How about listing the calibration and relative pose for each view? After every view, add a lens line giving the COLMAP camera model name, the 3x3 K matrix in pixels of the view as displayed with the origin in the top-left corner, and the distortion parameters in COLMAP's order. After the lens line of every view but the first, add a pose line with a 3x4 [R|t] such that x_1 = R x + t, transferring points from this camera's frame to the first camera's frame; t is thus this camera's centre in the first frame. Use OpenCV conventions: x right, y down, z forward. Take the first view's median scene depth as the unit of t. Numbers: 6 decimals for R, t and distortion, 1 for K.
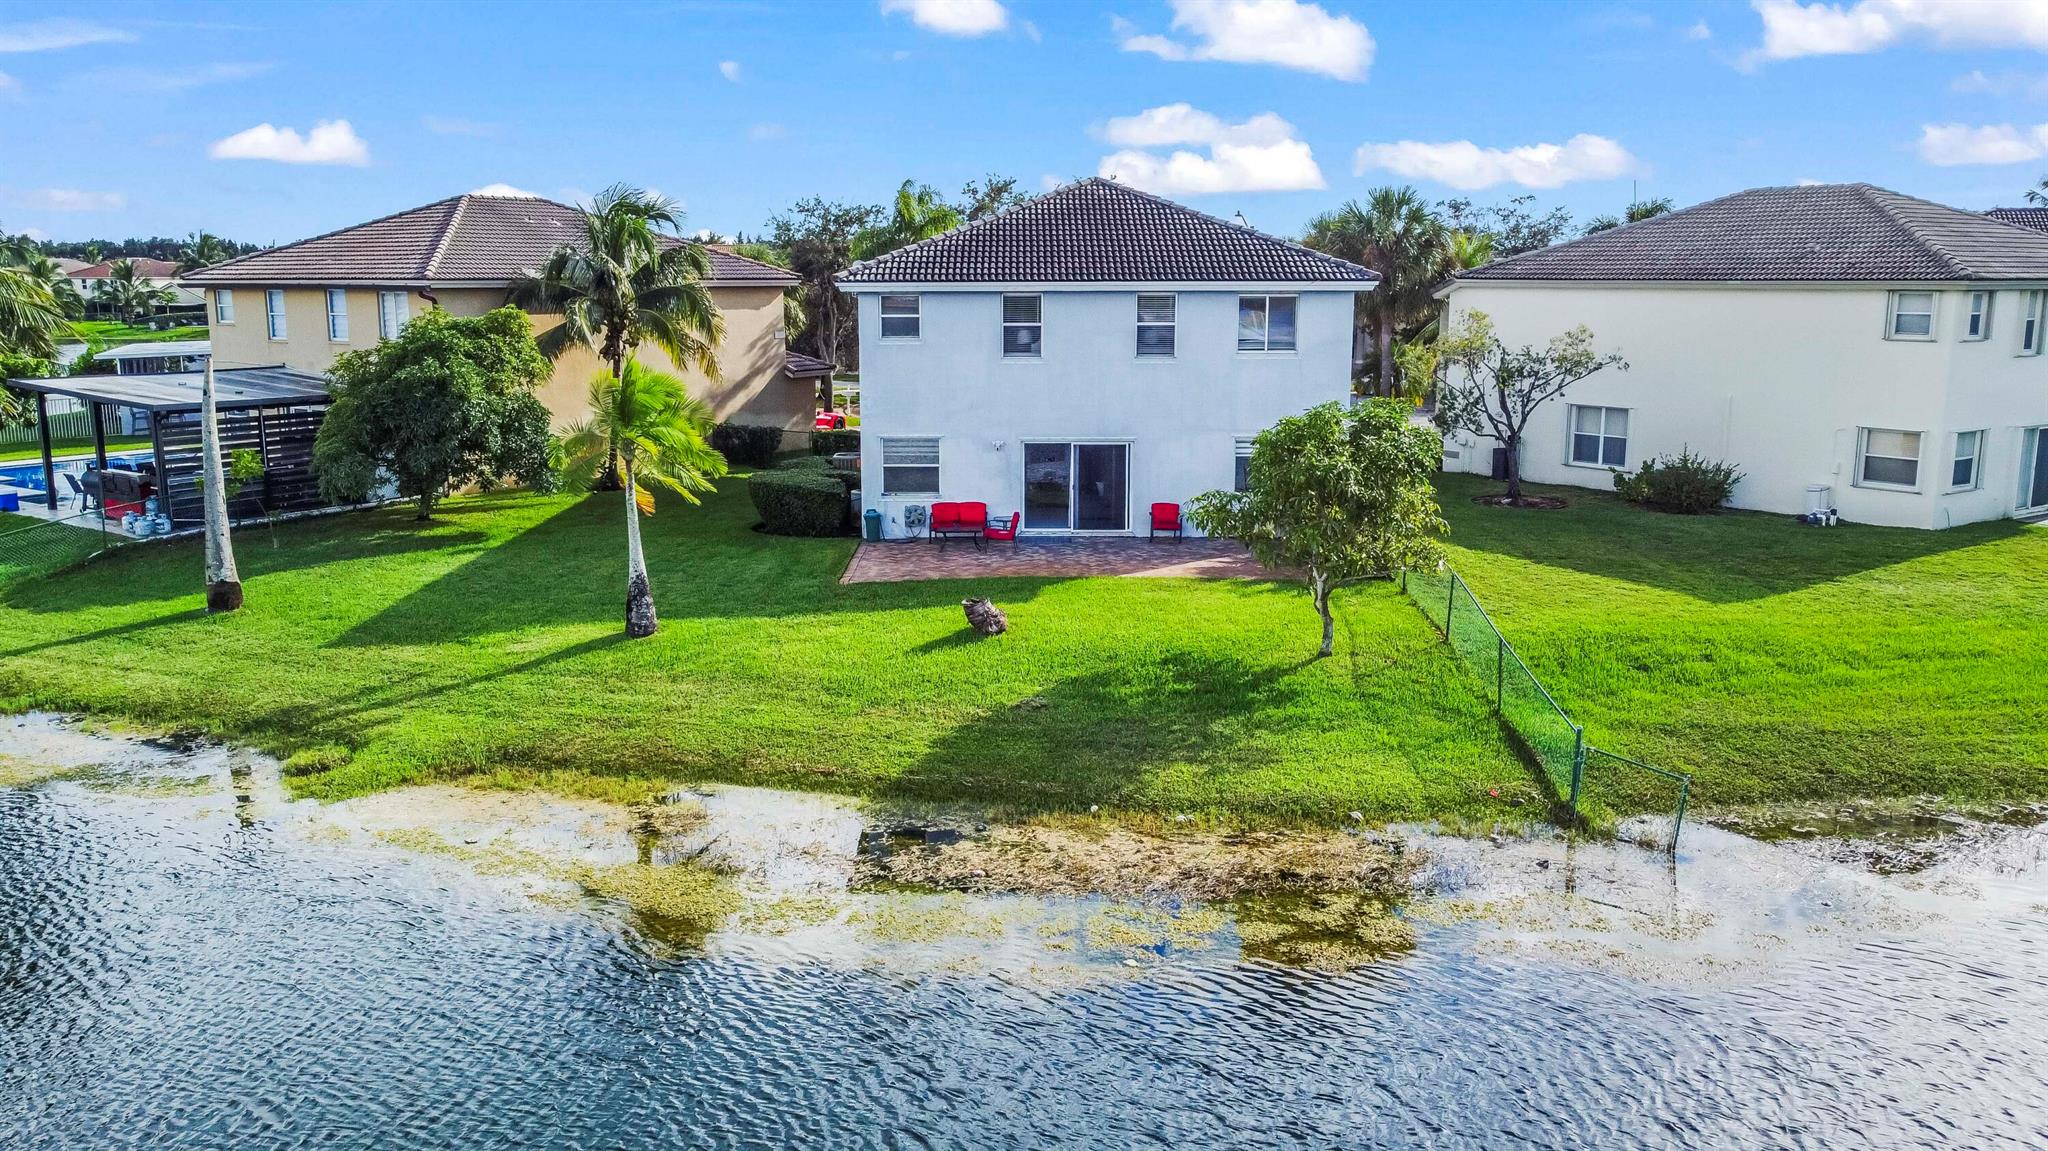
lens RADIAL K [[1556.3, 0, 1024.0], [0, 1556.3, 575.5], [0, 0, 1]] dist [-0.005194, 0.002562]
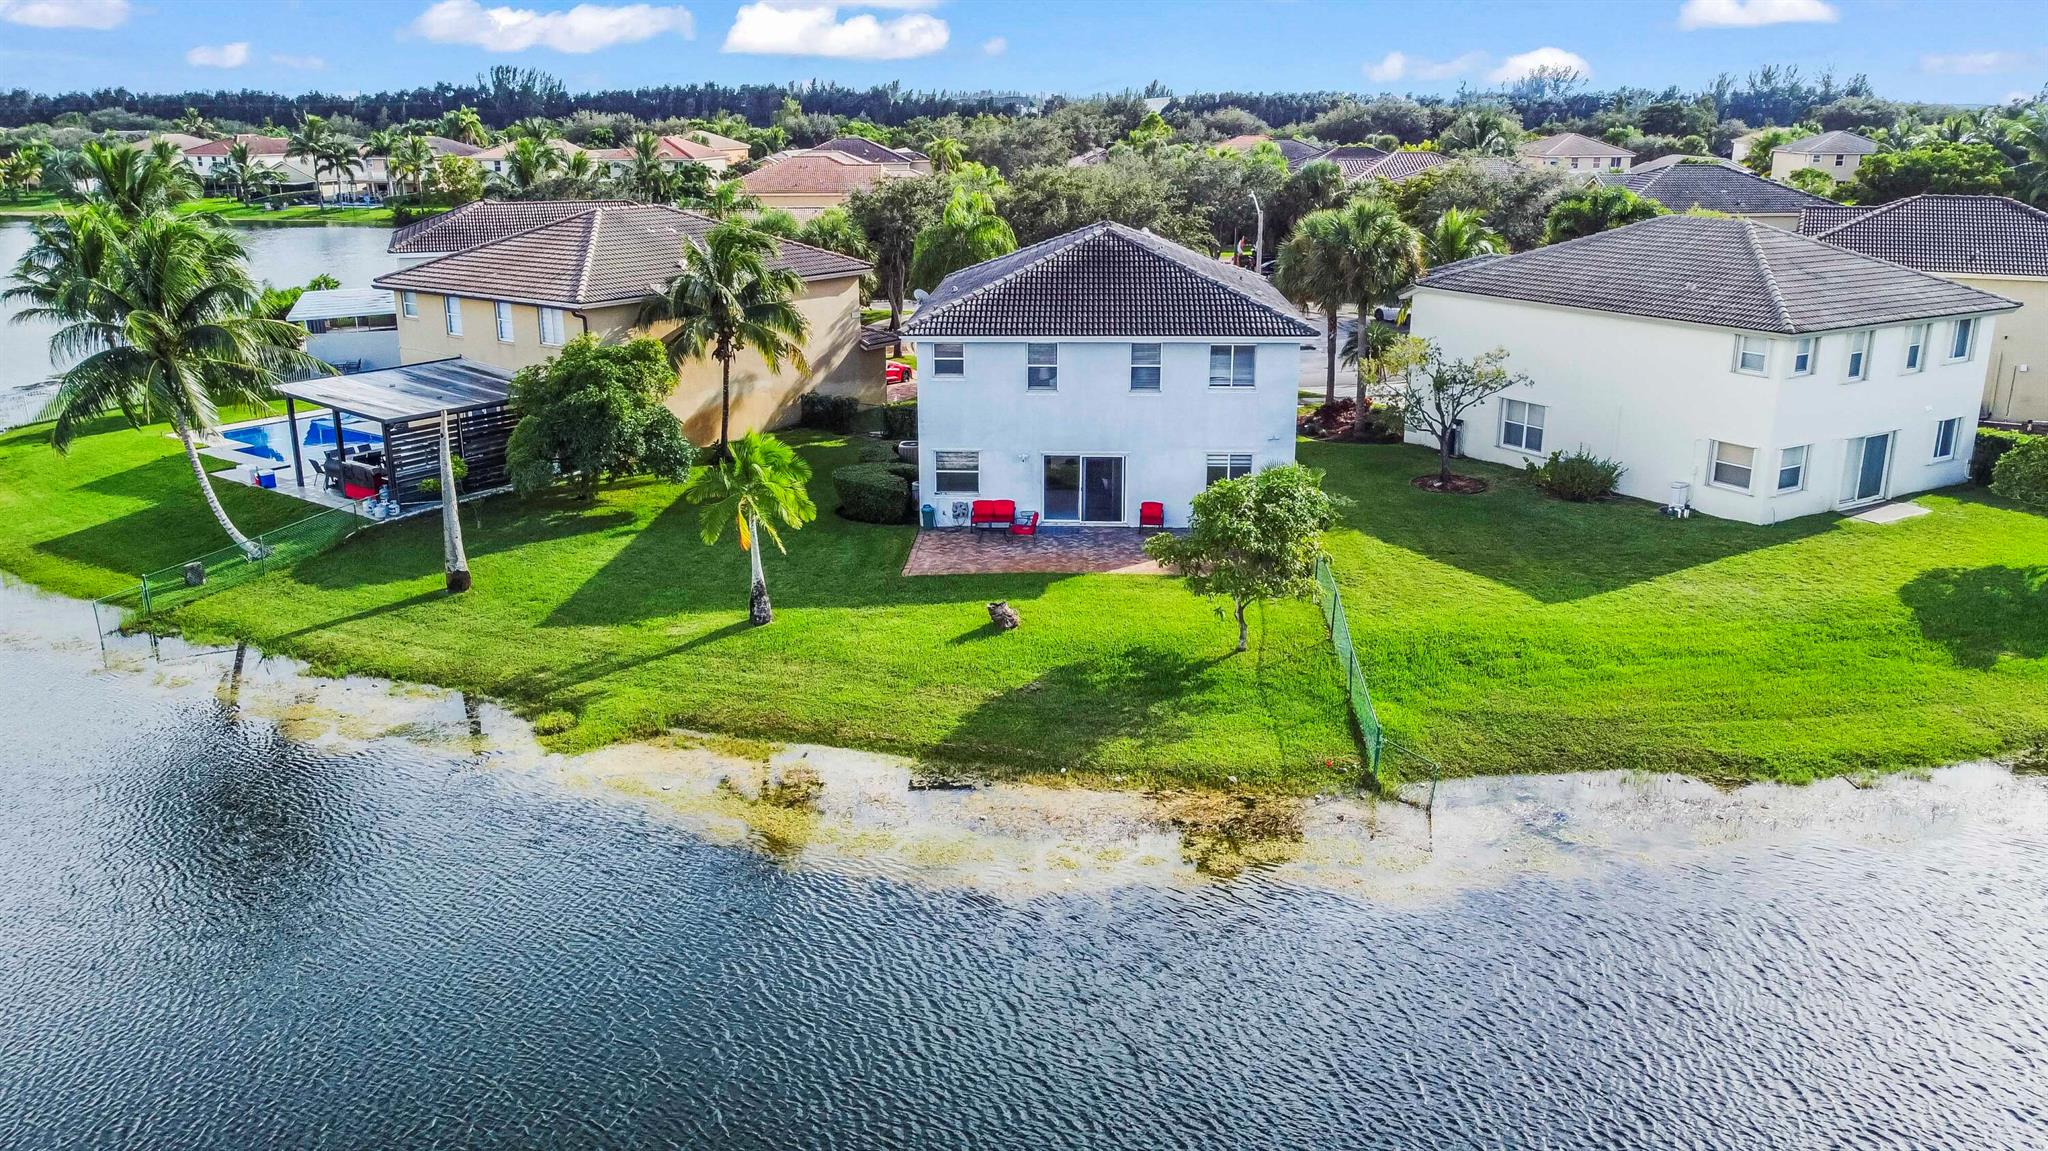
lens RADIAL K [[1556.3, 0, 1024.0], [0, 1556.3, 575.5], [0, 0, 1]] dist [-0.005194, 0.002562]
pose [[0.998832, 0.011425, -0.046946, 0.053758], [-0.006503, 0.994587, 0.103699, -0.141074], [0.047877, -0.103273, 0.993500, -0.357263]]
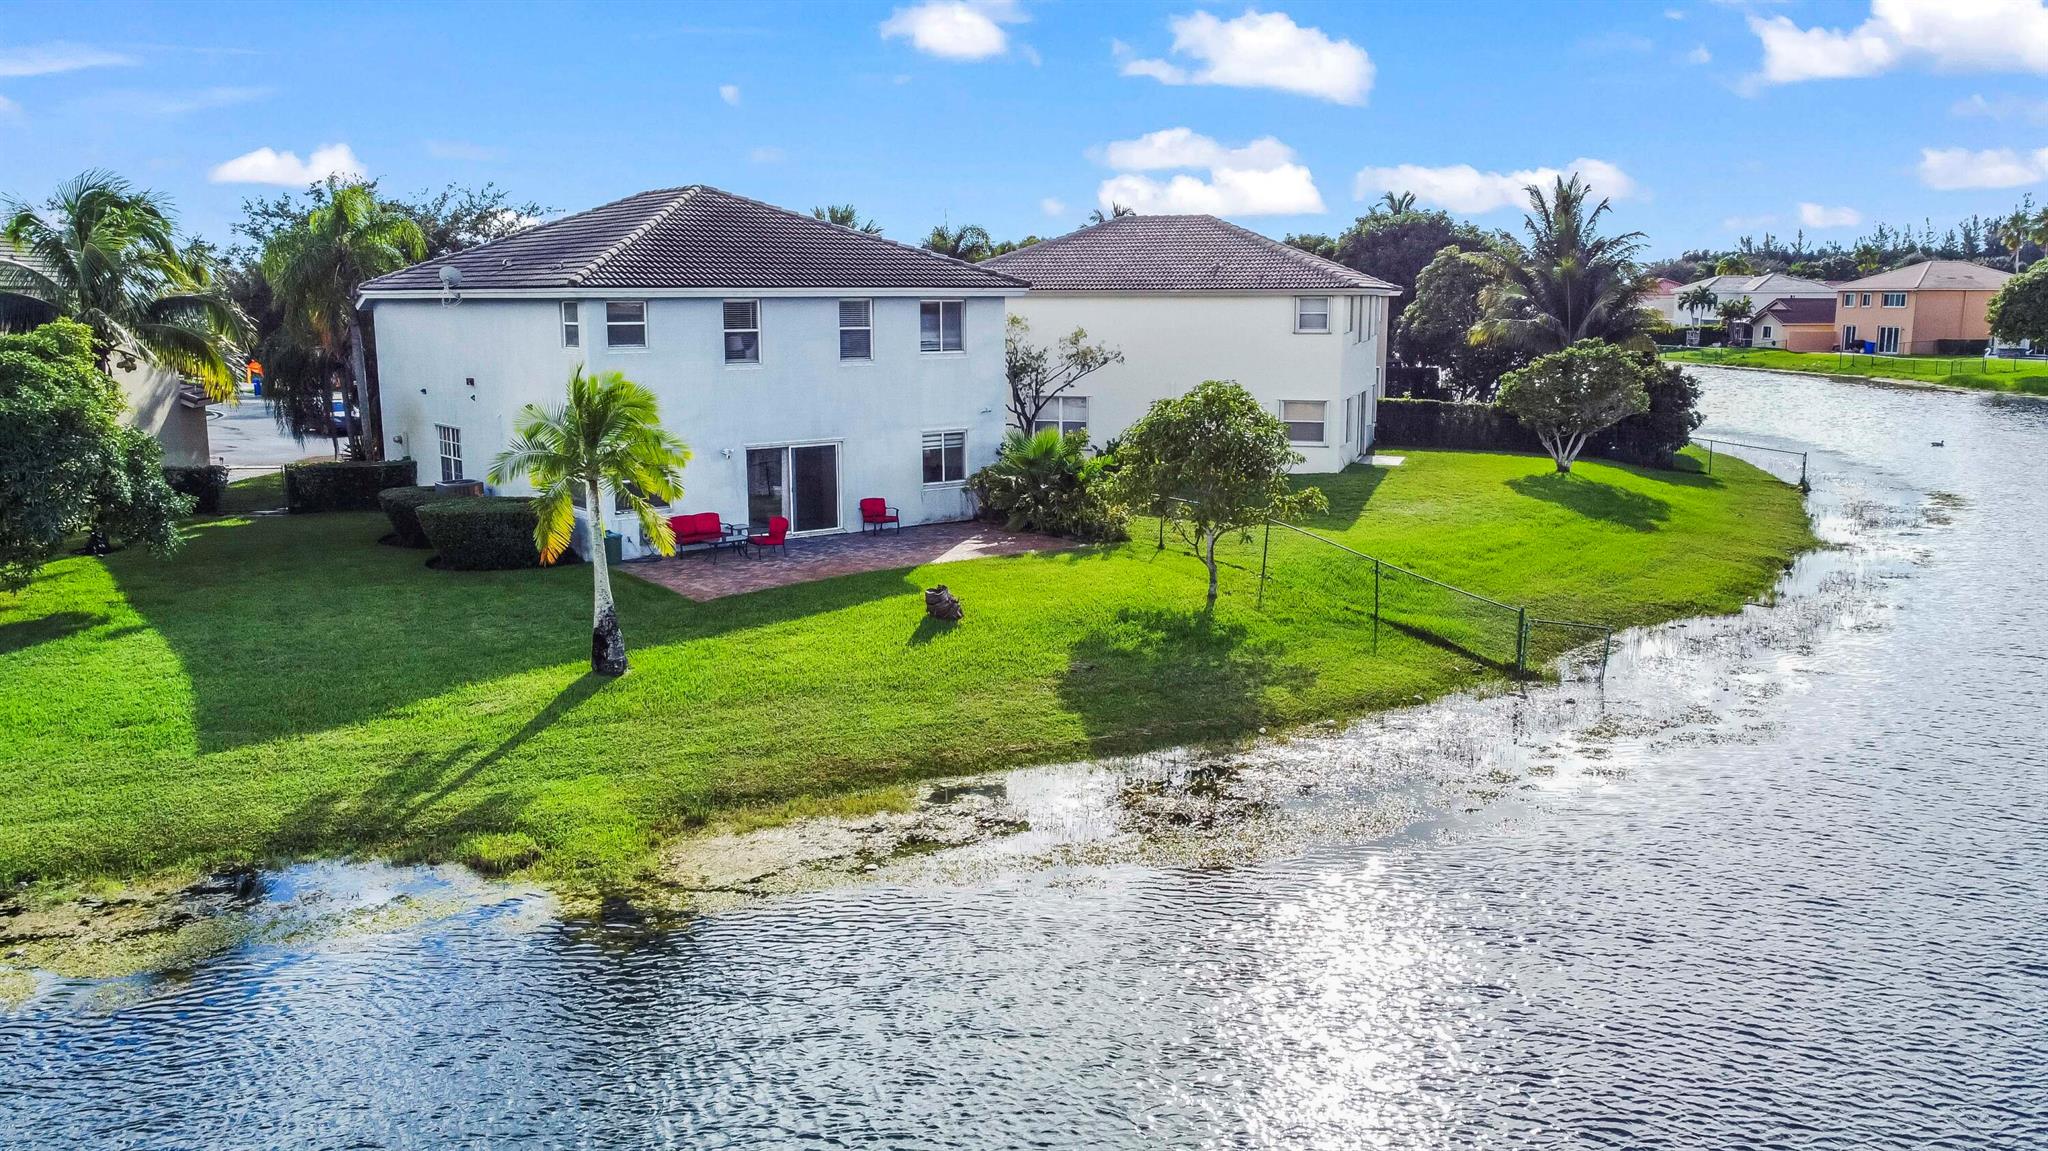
lens RADIAL K [[1545.4, 0, 1024.0], [0, 1545.4, 575.5], [0, 0, 1]] dist [0.001759, 0.000770]
pose [[0.784435, -0.111302, 0.610142, -0.556543], [0.118780, 0.992516, 0.028343, -0.013876], [-0.608730, 0.050240, 0.791785, 0.130135]]
